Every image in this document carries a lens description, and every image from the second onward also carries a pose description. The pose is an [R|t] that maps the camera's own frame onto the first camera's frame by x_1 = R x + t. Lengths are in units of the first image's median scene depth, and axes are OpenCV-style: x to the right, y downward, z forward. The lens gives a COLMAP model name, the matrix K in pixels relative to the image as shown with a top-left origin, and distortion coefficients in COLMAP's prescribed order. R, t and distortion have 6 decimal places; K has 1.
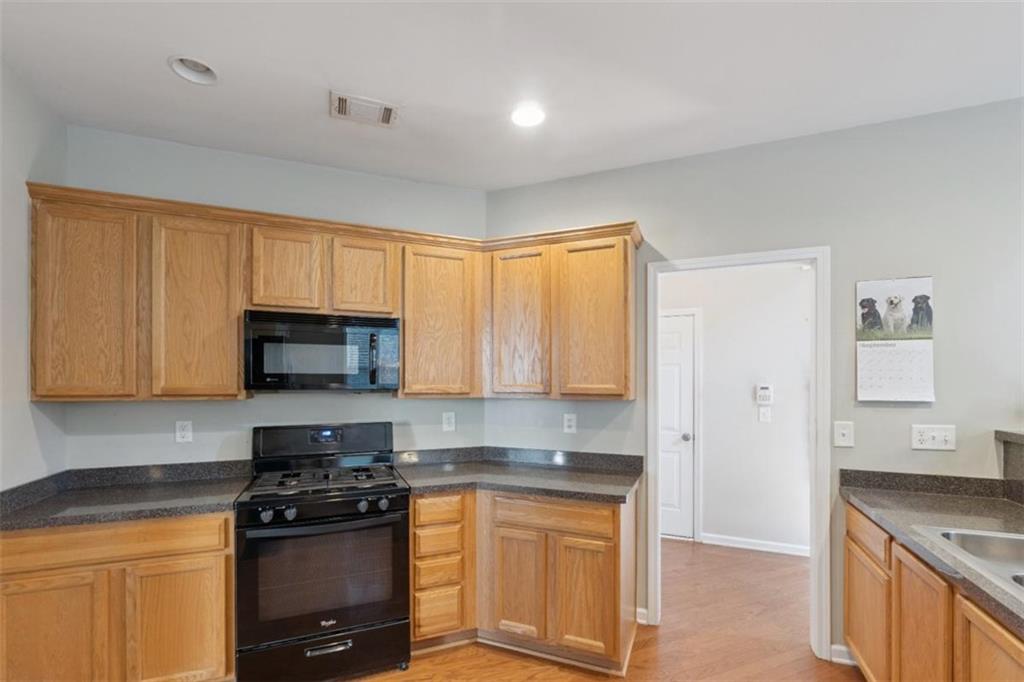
lens RADIAL K [[444.0, 0, 510.1], [0, 444.0, 376.1], [0, 0, 1]] dist [-0.004113, -0.000478]
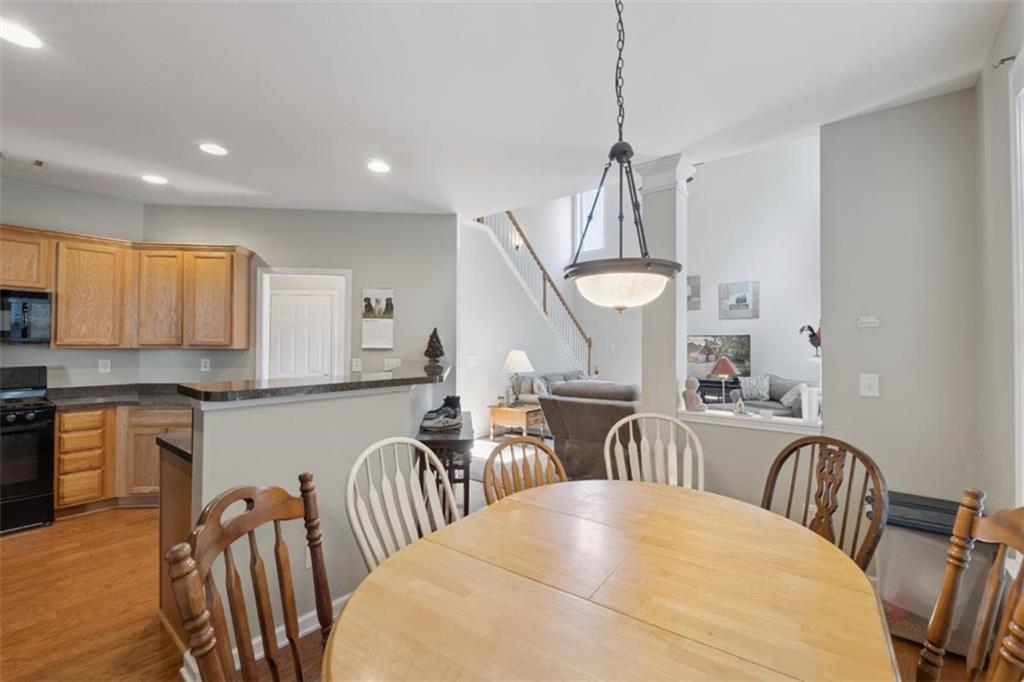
lens RADIAL K [[444.0, 0, 519.2], [0, 444.0, 333.6], [0, 0, 1]] dist [-0.004113, -0.000478]
pose [[0.877684, 0.014427, 0.479023, 0.430213], [-0.009954, 0.999880, -0.011876, 0.005969], [-0.479137, 0.005655, 0.877722, -1.067118]]
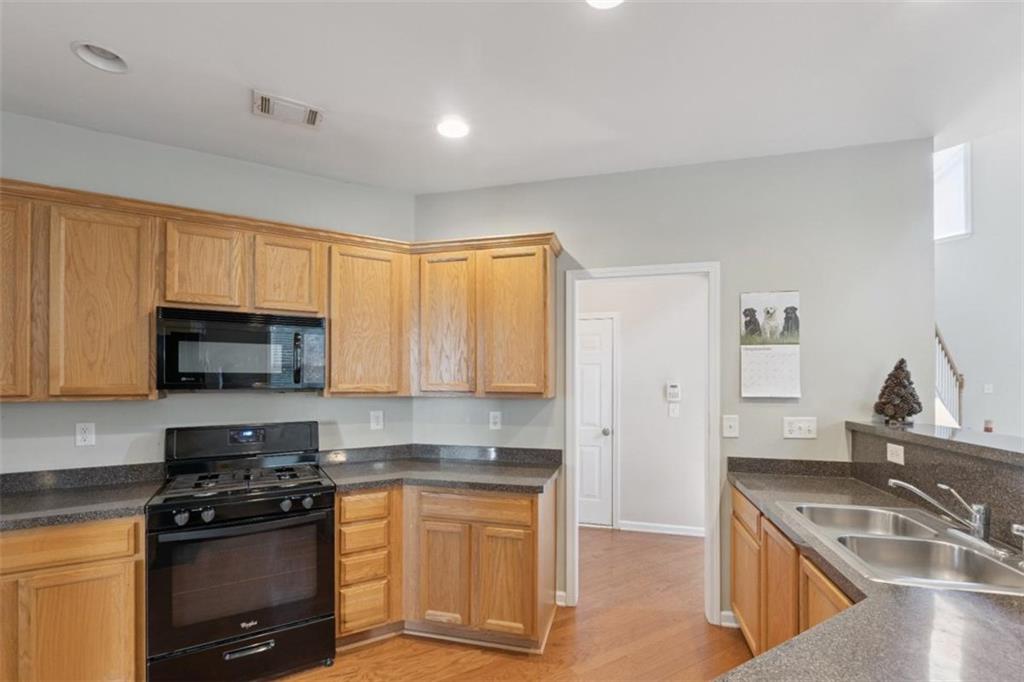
lens RADIAL K [[444.0, 0, 507.6], [0, 444.0, 373.5], [0, 0, 1]] dist [-0.004113, -0.000478]
pose [[0.990661, 0.001444, 0.136338, 0.024682], [-0.001120, 0.999996, -0.002452, -0.002148], [-0.136341, 0.002276, 0.990659, -0.056068]]
